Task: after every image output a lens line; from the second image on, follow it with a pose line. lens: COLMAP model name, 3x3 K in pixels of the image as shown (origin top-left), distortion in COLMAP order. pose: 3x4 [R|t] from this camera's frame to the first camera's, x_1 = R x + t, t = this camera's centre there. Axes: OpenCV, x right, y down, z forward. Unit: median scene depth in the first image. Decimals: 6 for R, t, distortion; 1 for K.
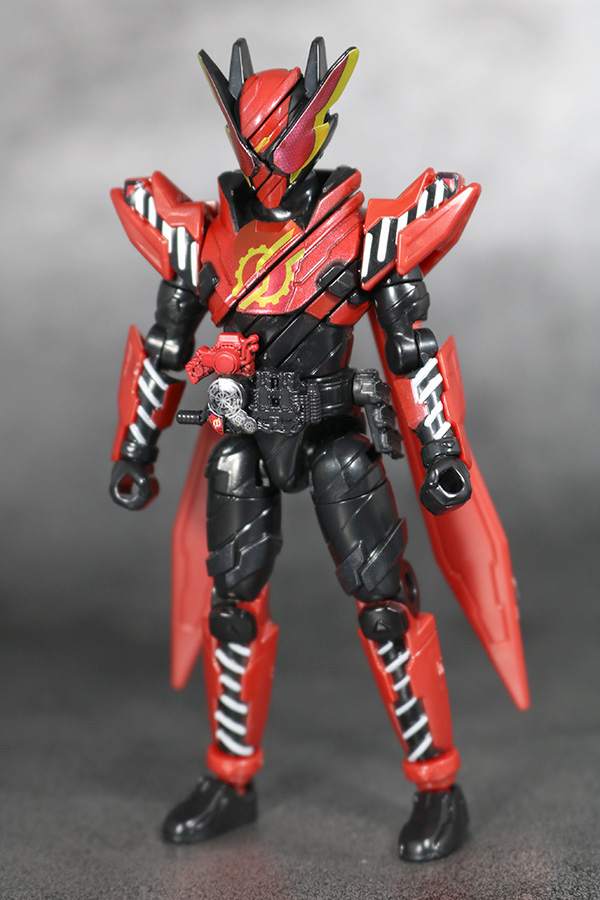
lens RADIAL K [[2277.8, 0, 300.2], [0, 2277.8, 451.8], [0, 0, 1]] dist [0.030540, 0.000000]
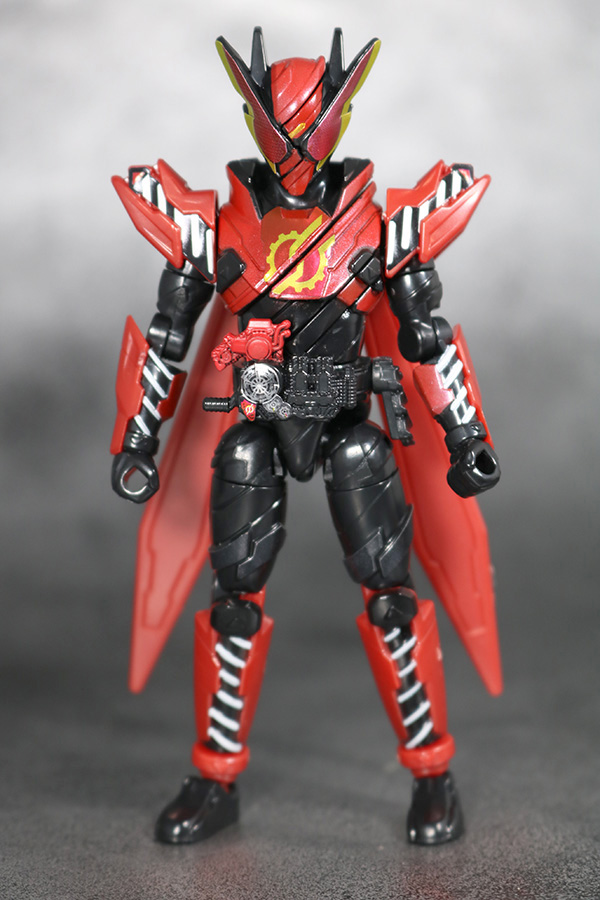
lens RADIAL K [[2277.8, 0, 299.7], [0, 2277.8, 447.9], [0, 0, 1]] dist [0.030540, 0.000000]
pose [[0.963458, -0.008777, 0.267717, -0.274897], [0.019205, 0.999154, -0.036358, 0.039855], [-0.267172, 0.040171, 0.962811, 0.037472]]
